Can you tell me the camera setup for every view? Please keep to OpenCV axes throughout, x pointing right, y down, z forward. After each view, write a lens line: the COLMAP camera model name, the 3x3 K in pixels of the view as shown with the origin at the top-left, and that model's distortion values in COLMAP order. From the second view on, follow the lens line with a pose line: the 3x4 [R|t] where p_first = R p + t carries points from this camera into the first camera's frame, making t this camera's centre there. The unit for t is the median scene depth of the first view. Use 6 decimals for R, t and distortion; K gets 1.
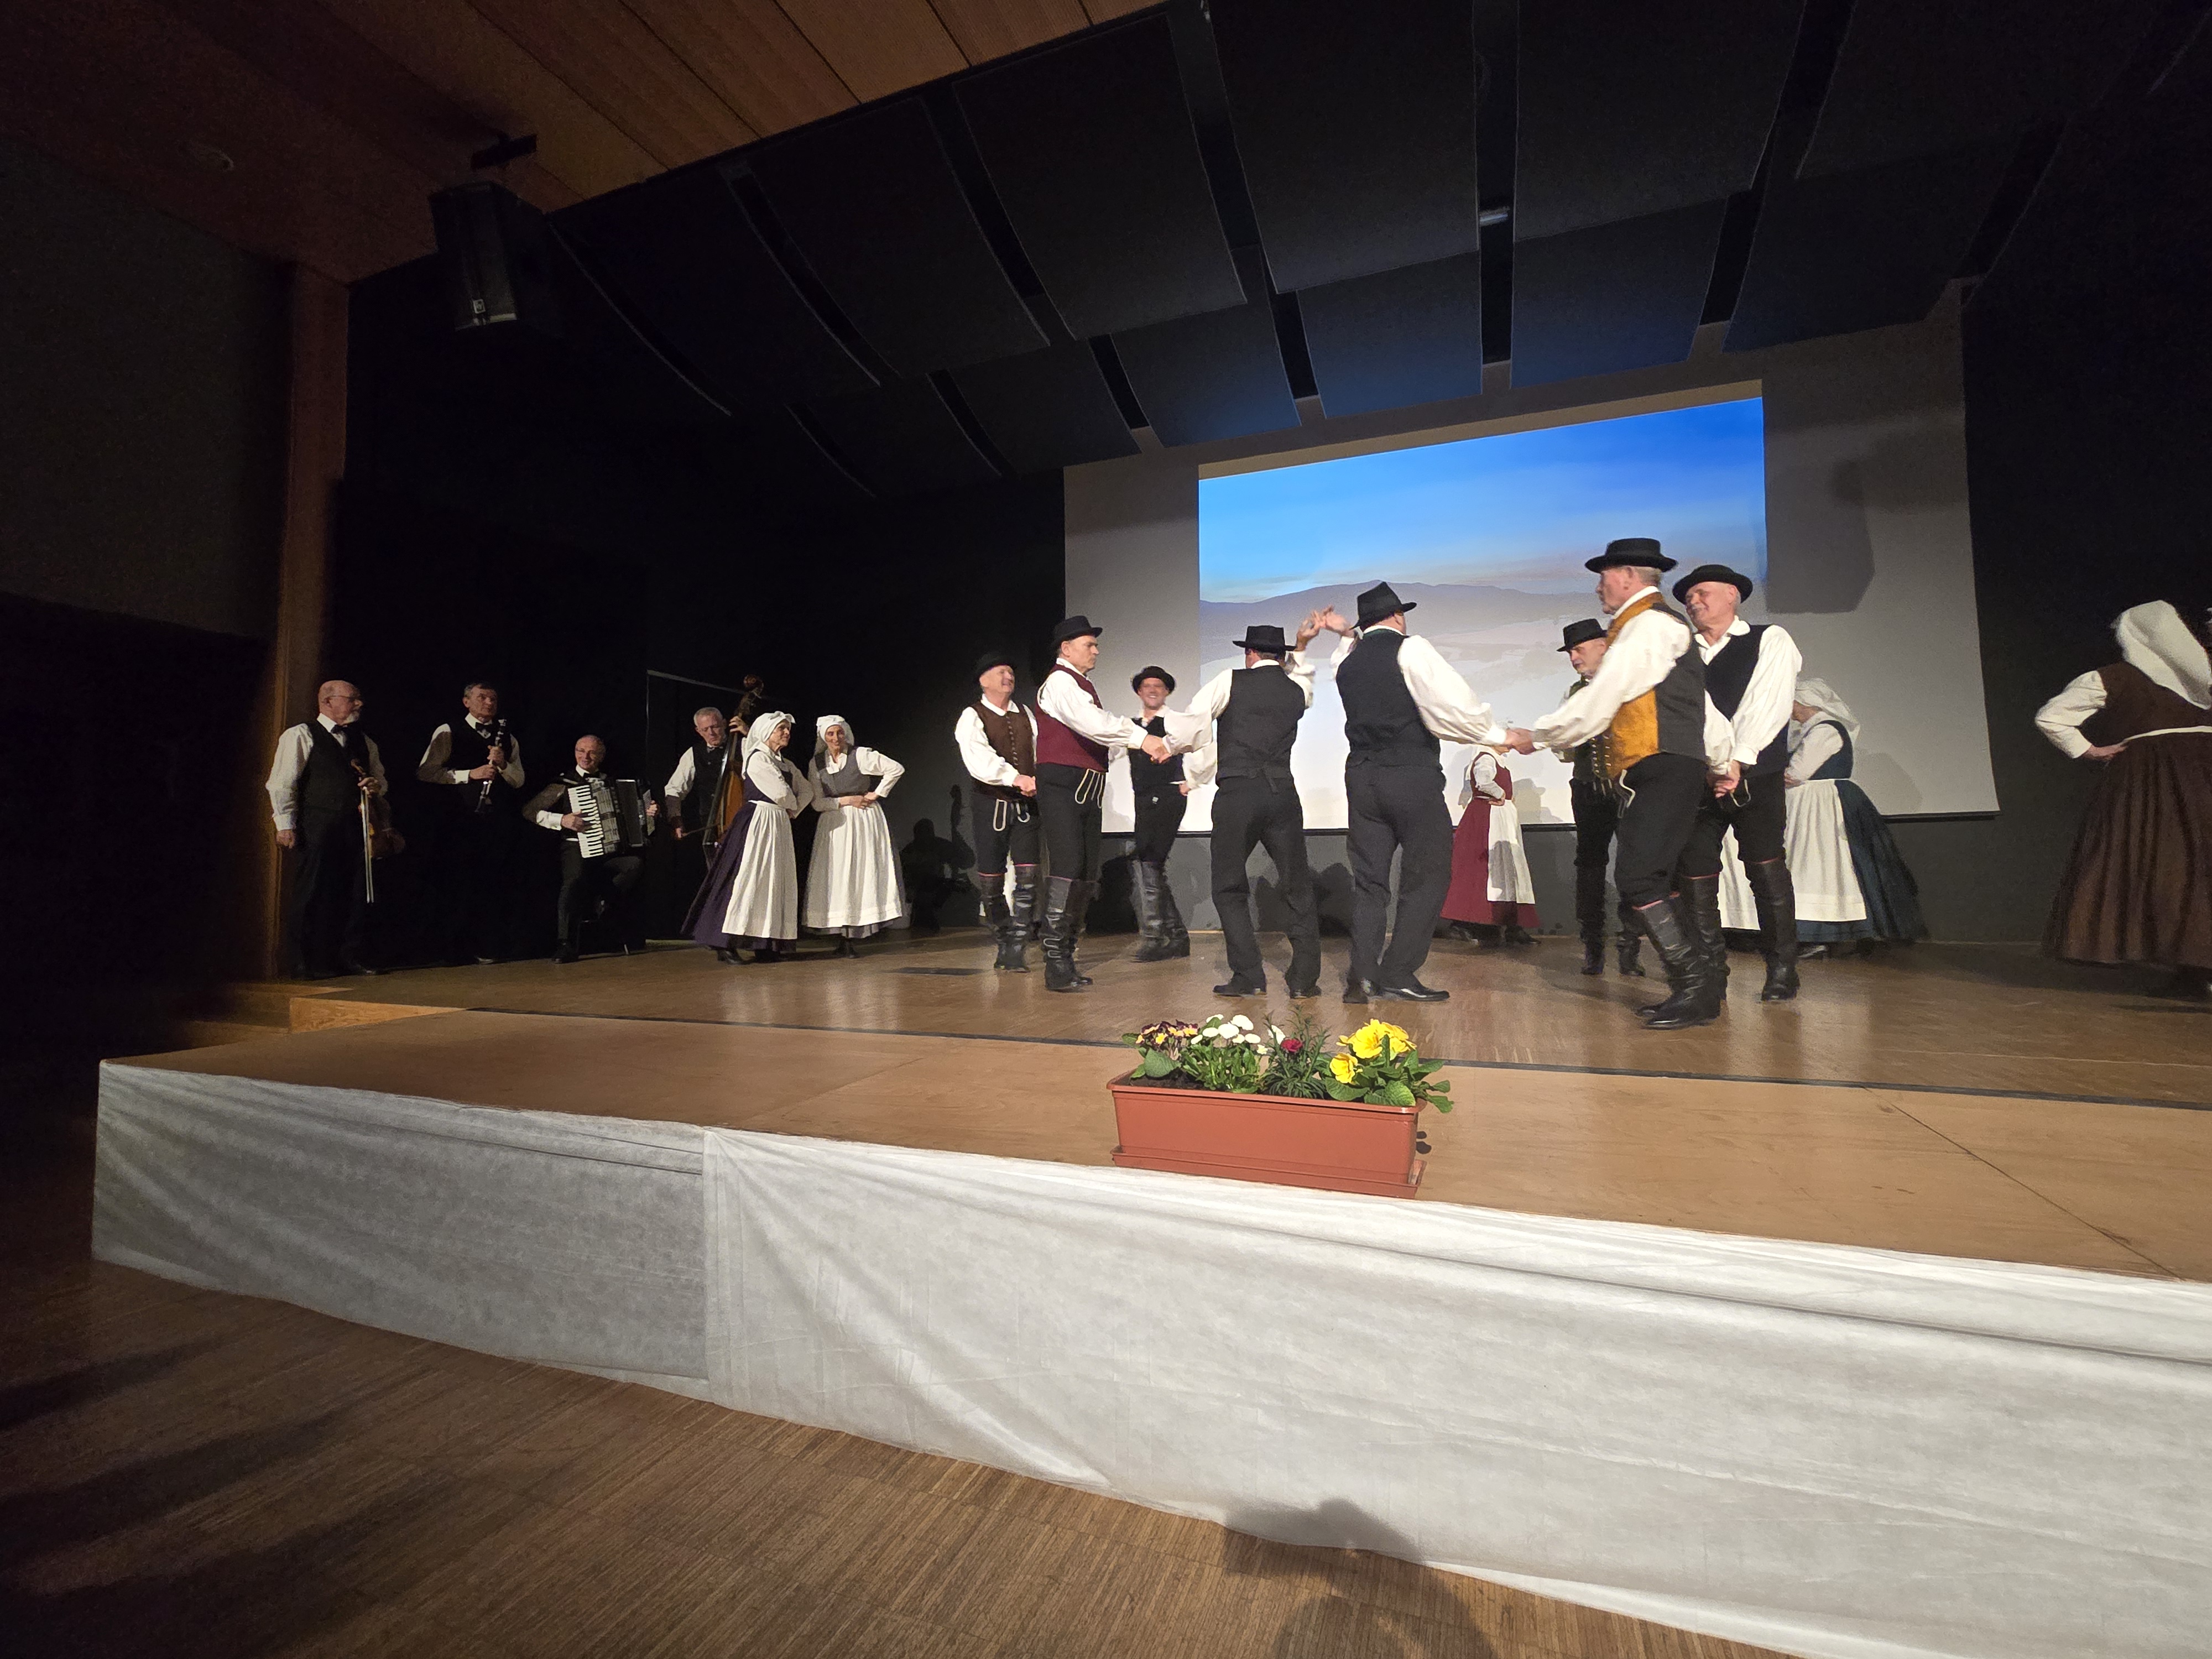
lens RADIAL K [[994.0, 0, 1106.1], [0, 994.0, 813.3], [0, 0, 1]] dist [-0.002339, 0.000066]
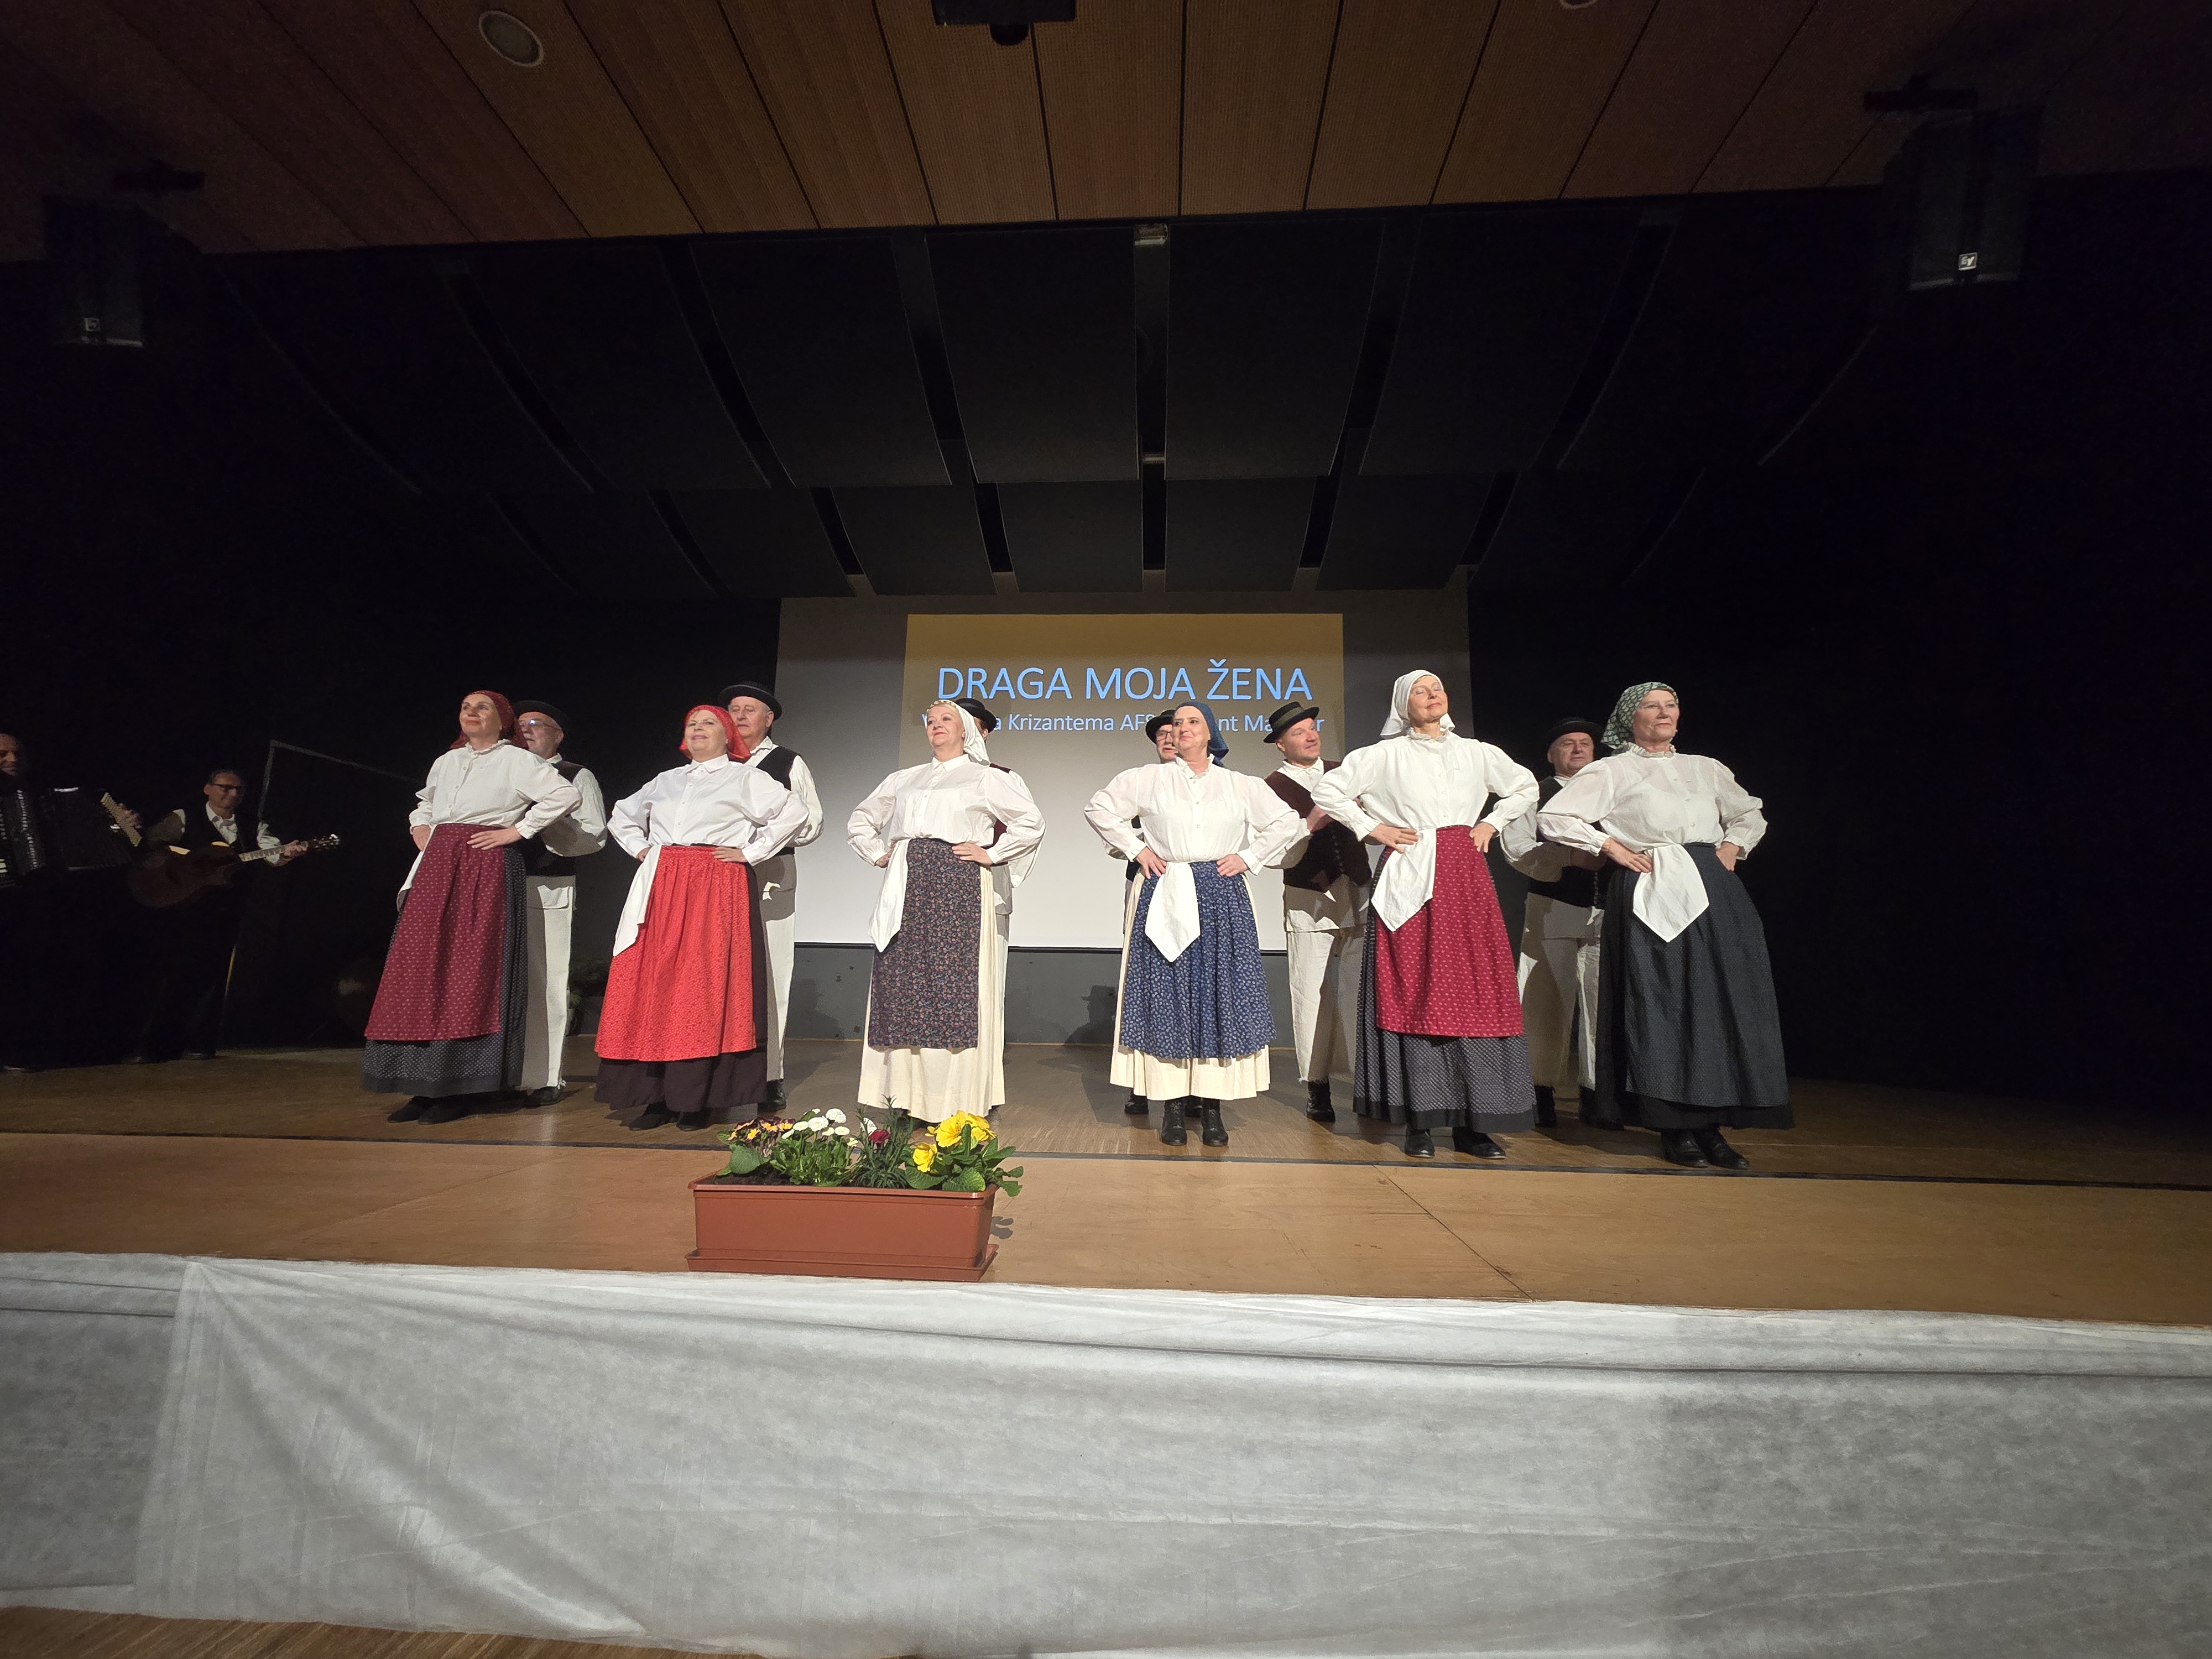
lens RADIAL K [[902.7, 0, 1103.6], [0, 902.7, 817.7], [0, 0, 1]] dist [-0.001402, -0.000661]
pose [[0.951343, 0.080258, 0.297498, 0.098880], [-0.041614, 0.990103, -0.134034, 0.016402], [-0.305311, 0.115132, 0.945267, -0.014507]]
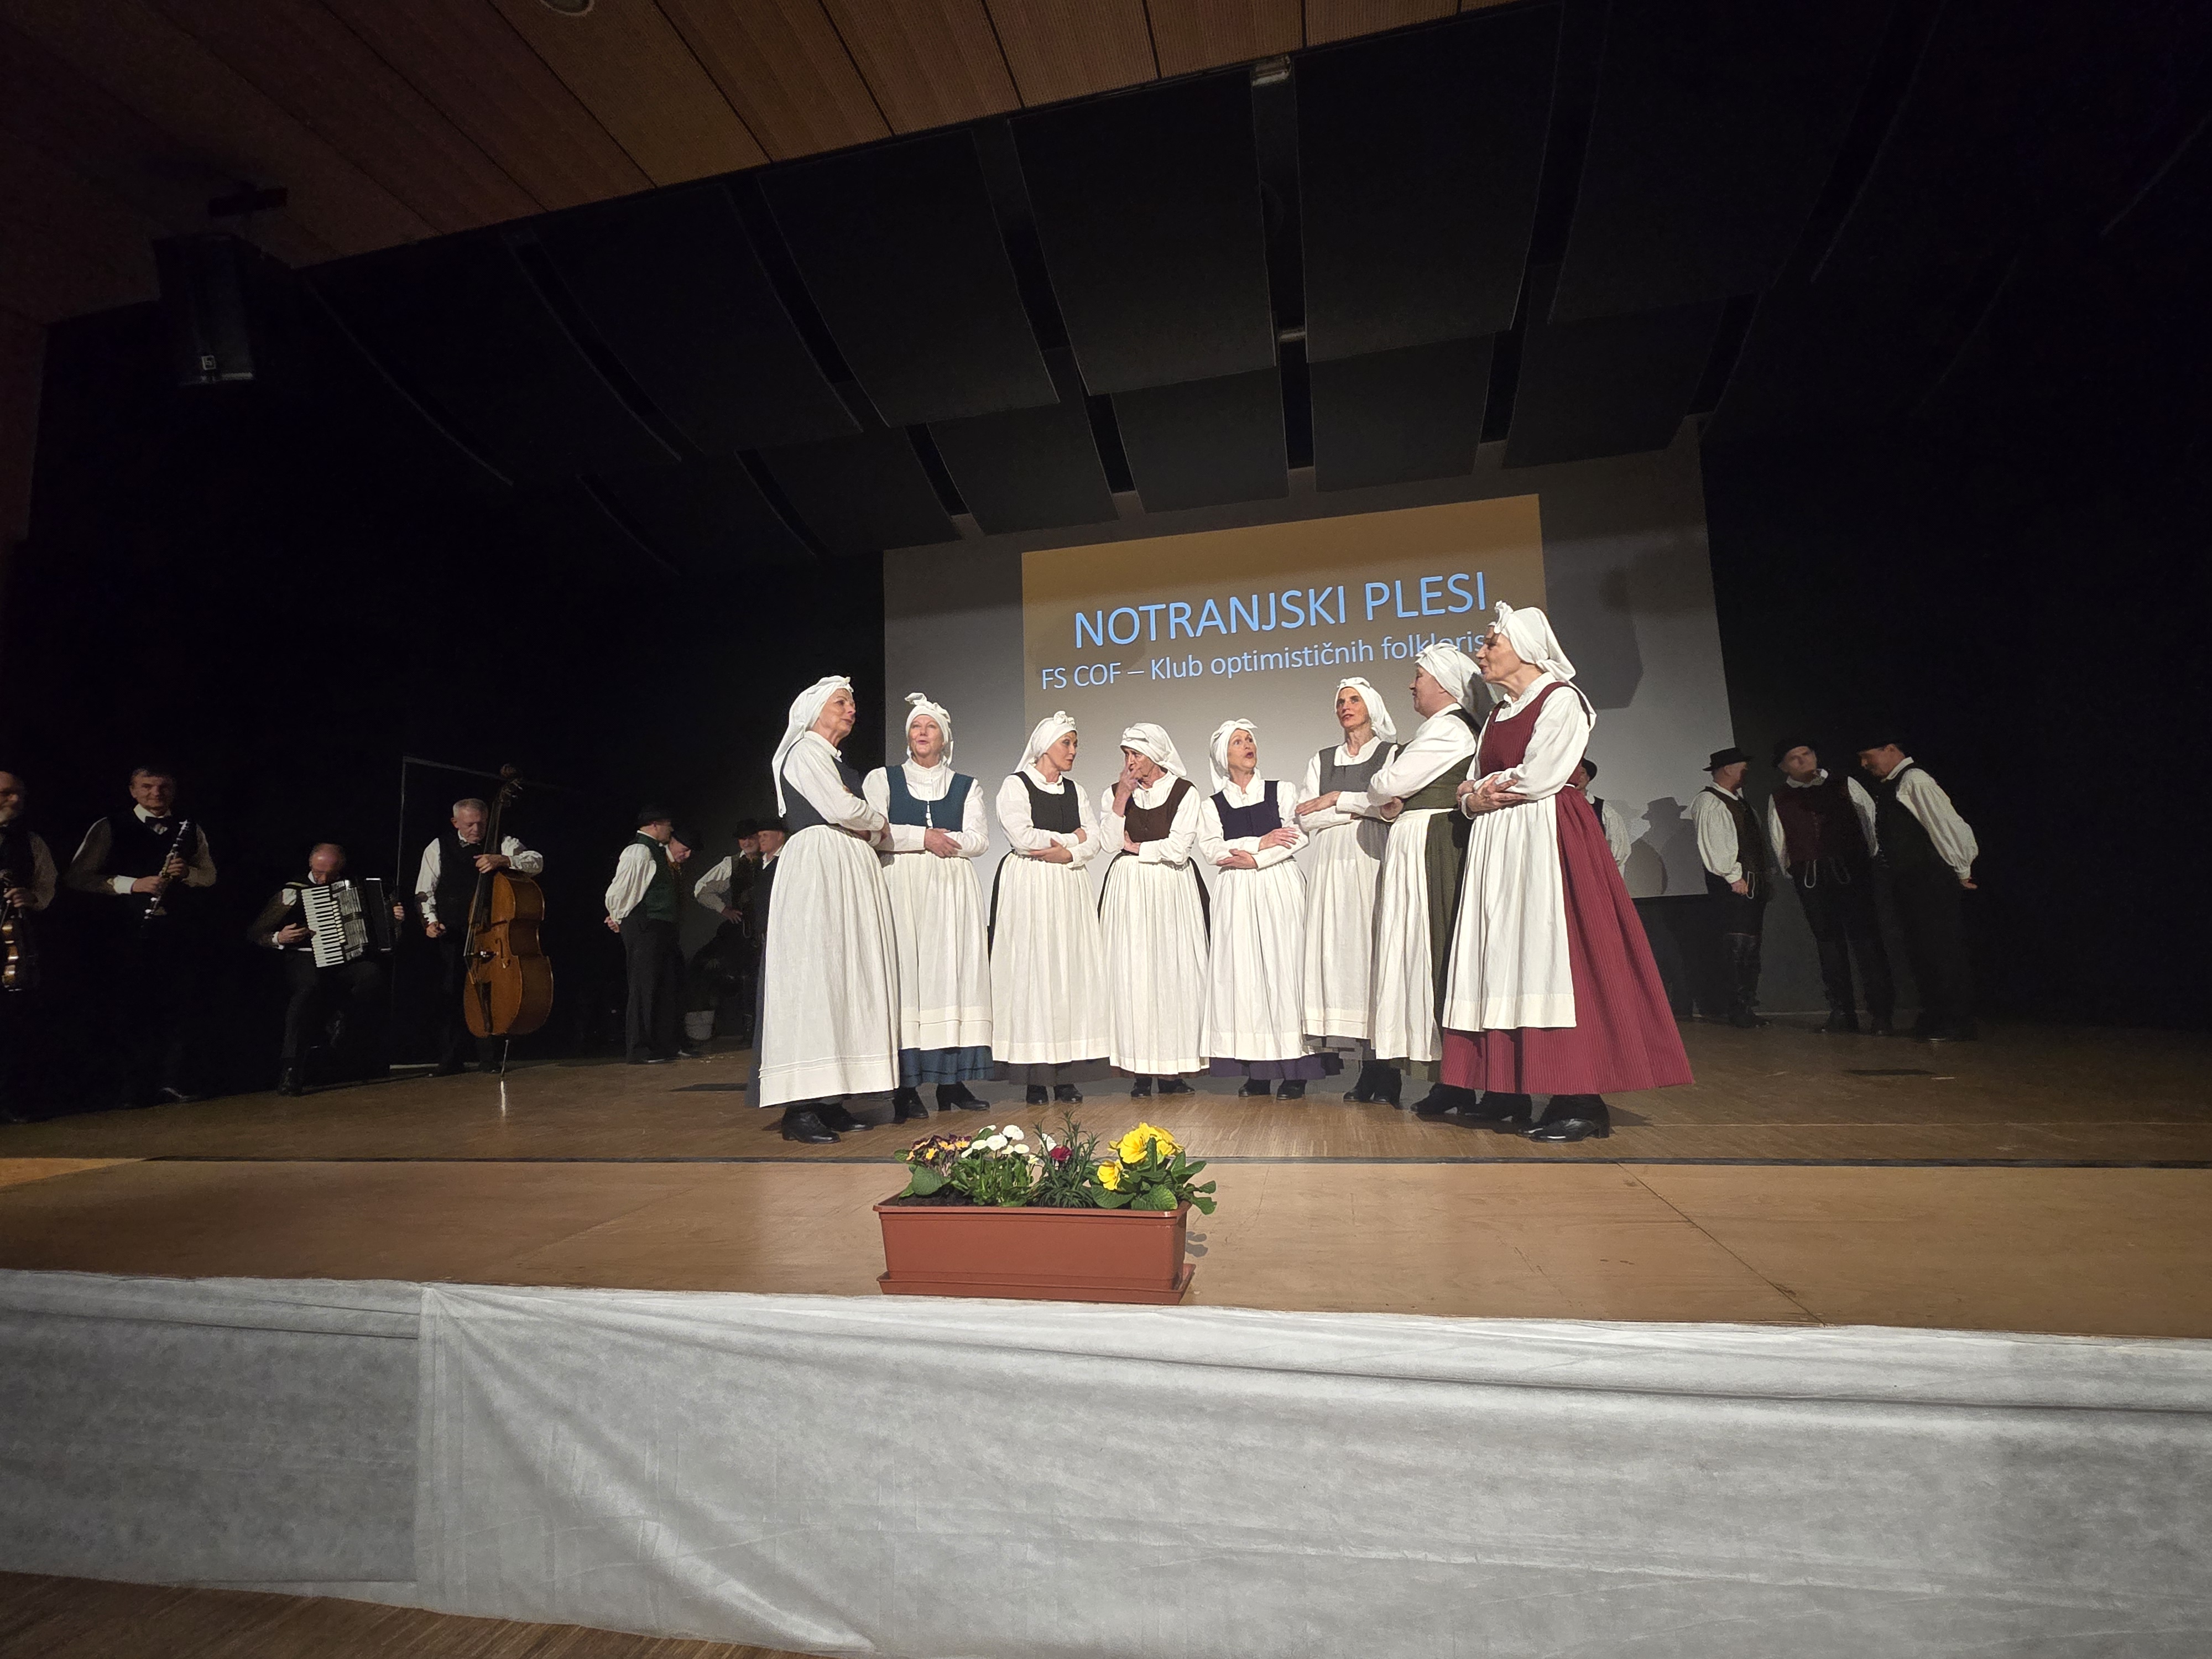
lens RADIAL K [[1041.9, 0, 1104.1], [0, 1041.9, 814.9], [0, 0, 1]] dist [-0.002425, -0.000319]
pose [[0.988073, -0.005822, 0.153878, 0.069800], [0.018835, 0.996351, -0.083245, -0.016116], [-0.152832, 0.085150, 0.984577, -0.057318]]
